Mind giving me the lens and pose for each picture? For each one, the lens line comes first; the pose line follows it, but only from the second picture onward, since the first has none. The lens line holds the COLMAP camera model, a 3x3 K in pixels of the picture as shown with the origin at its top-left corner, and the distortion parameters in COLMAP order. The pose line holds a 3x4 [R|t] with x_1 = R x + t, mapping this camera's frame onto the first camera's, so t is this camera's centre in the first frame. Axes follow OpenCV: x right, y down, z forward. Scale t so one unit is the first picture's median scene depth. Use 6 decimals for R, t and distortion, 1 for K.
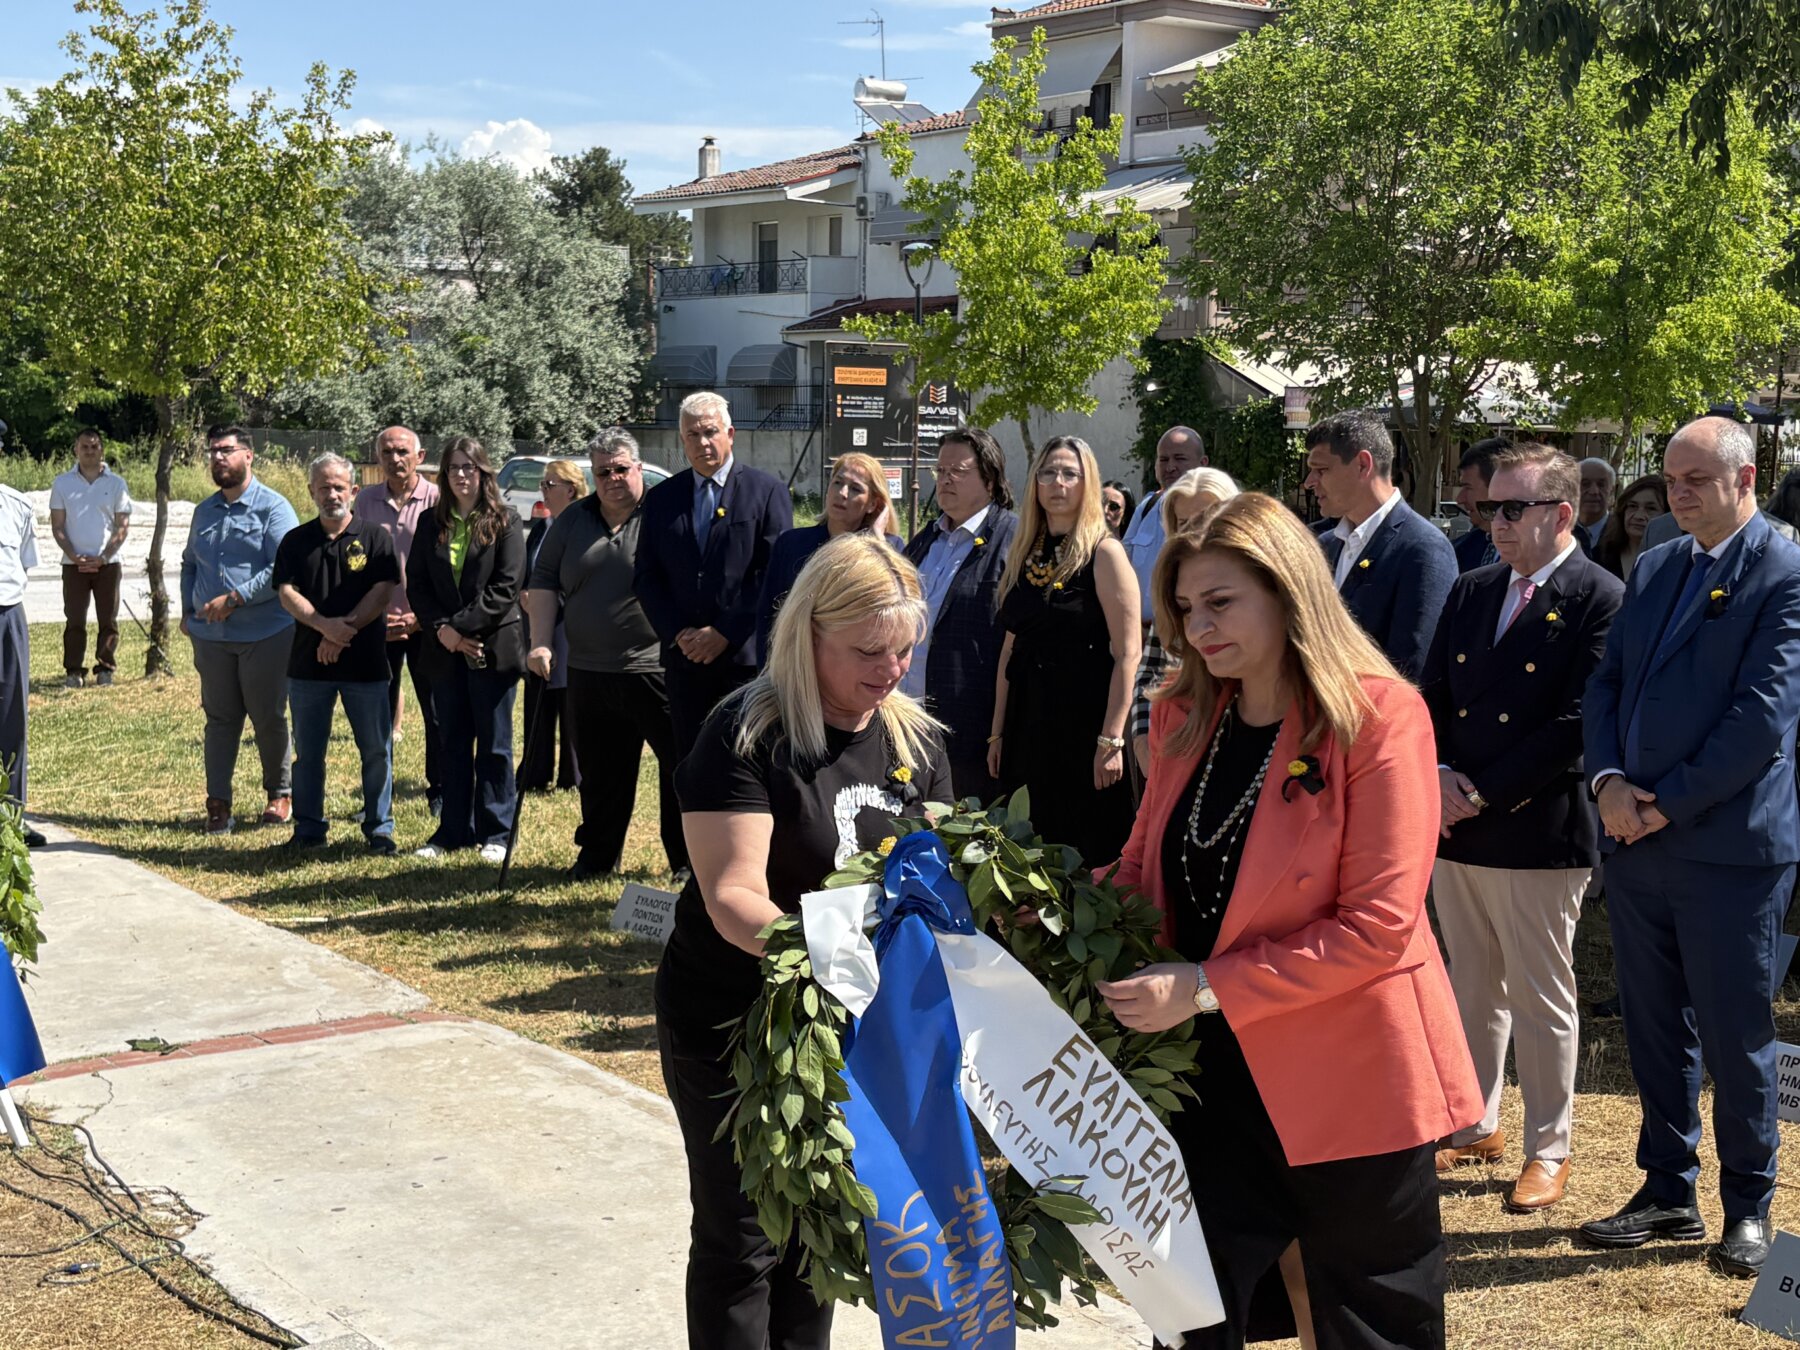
lens RADIAL K [[2417.5, 0, 876.9], [0, 2417.5, 713.1], [0, 0, 1]] dist [0.223149, -0.863601]
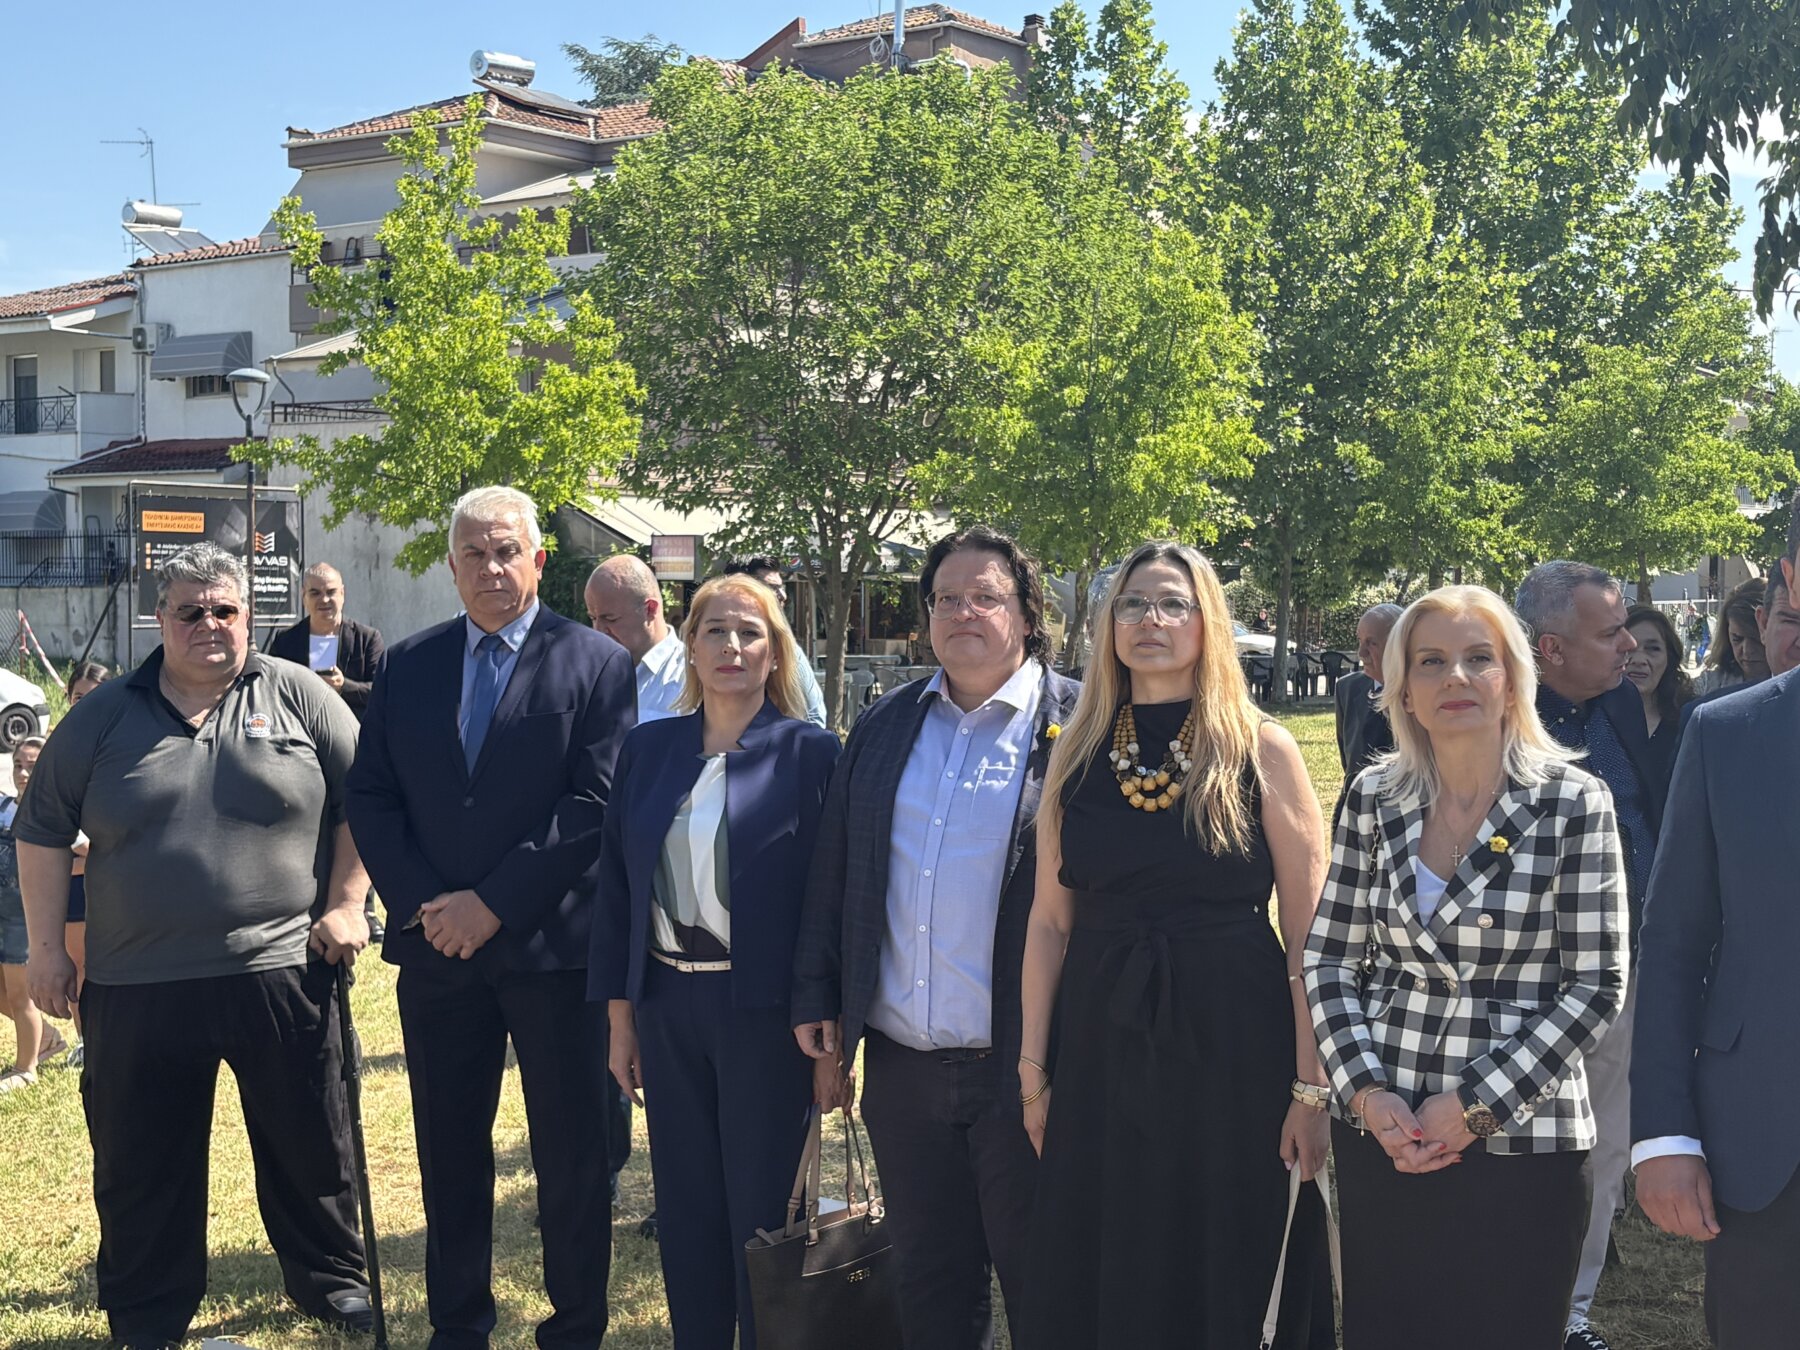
lens RADIAL K [[2462.4, 0, 900.0], [0, 2462.4, 675.0], [0, 0, 1]] dist [0.221337, -0.977793]
pose [[0.952910, -0.024829, 0.302235, -0.039655], [0.049011, 0.996150, -0.072689, -0.011652], [-0.299266, 0.084079, 0.950458, 0.125128]]
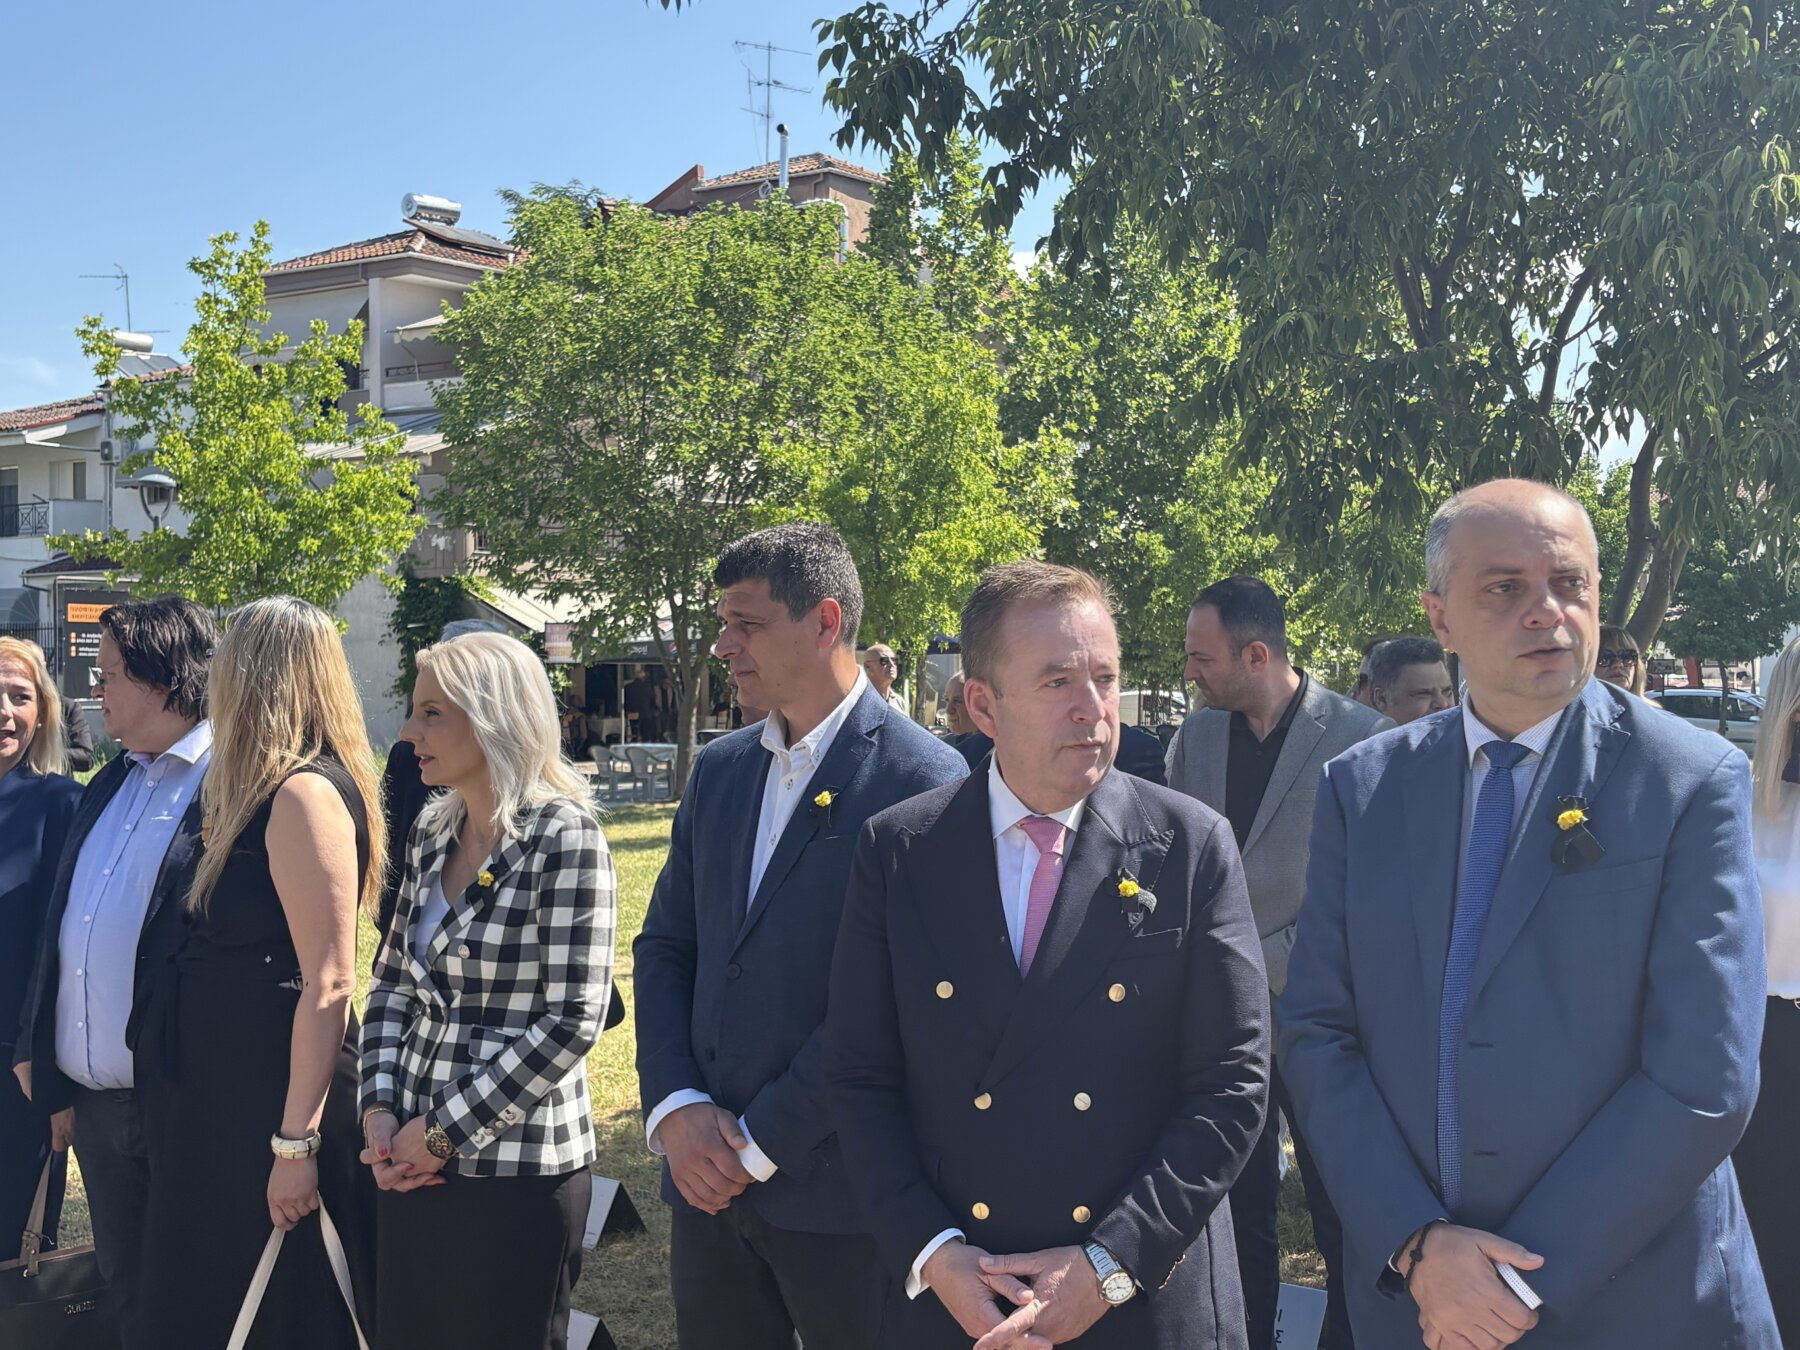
lens RADIAL K [[2192.0, 0, 905.4], [0, 2192.0, 699.7], [0, 0, 1]] dist [0.156986, -0.569420]
pose [[0.946085, -0.023312, 0.323078, 0.015687], [0.056758, 0.993906, -0.094491, -0.007687], [-0.318907, 0.107734, 0.941643, 0.118230]]
